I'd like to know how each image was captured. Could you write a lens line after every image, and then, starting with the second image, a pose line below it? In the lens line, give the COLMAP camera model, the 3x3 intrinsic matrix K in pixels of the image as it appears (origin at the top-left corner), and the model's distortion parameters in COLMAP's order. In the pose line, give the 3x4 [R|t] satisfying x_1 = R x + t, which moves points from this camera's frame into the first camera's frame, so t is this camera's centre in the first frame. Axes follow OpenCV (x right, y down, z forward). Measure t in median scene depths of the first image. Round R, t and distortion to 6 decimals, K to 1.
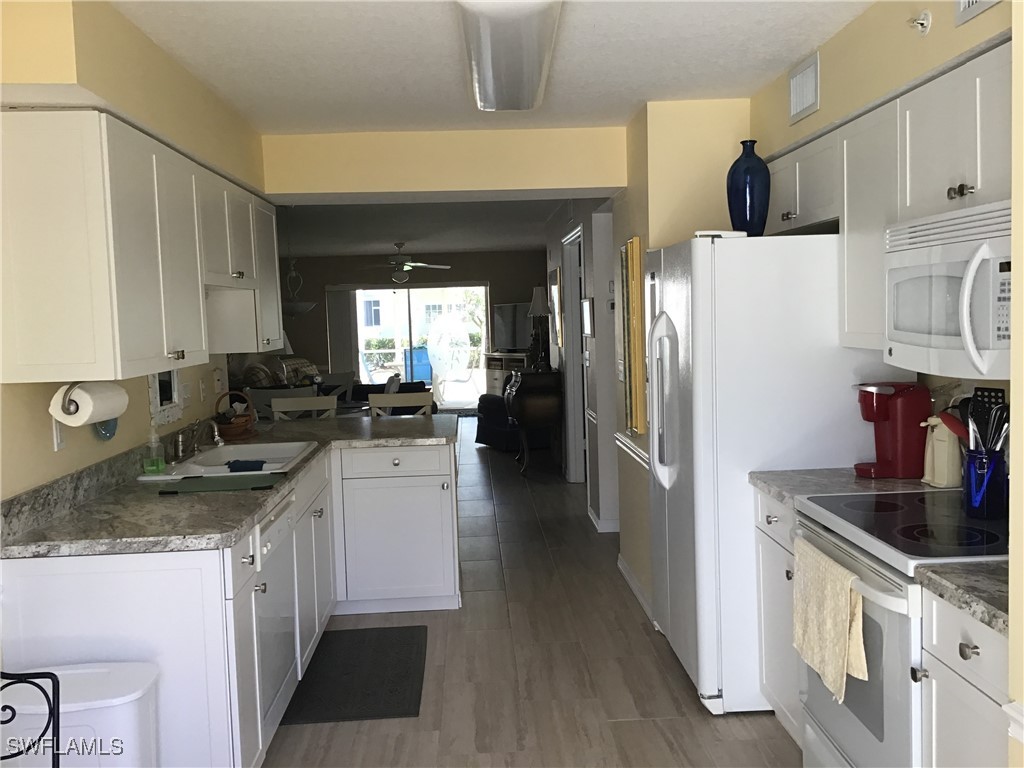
lens RADIAL K [[919.7, 0, 512.5], [0, 919.7, 384.2], [0, 0, 1]] dist [0.011010, -0.011811]
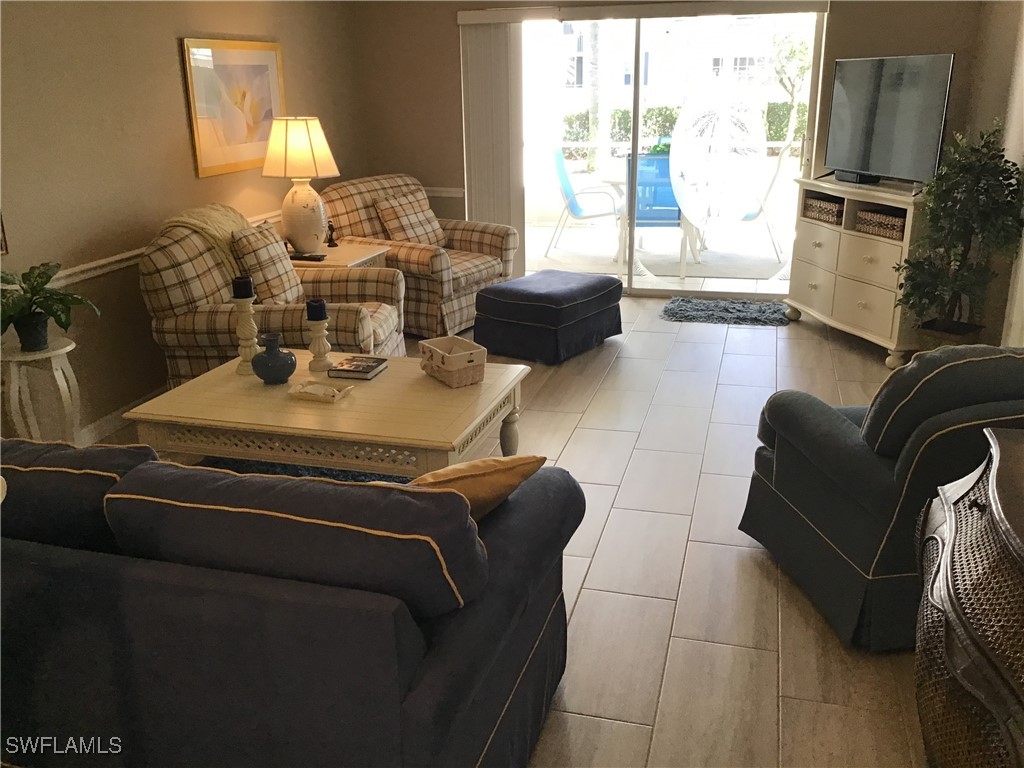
lens RADIAL K [[919.7, 0, 513.3], [0, 919.7, 386.7], [0, 0, 1]] dist [0.011010, -0.011811]
pose [[0.949401, 0.110447, -0.294005, -0.020075], [-0.031954, 0.965237, 0.259416, -0.046994], [0.312436, -0.236896, 0.919926, 0.546947]]
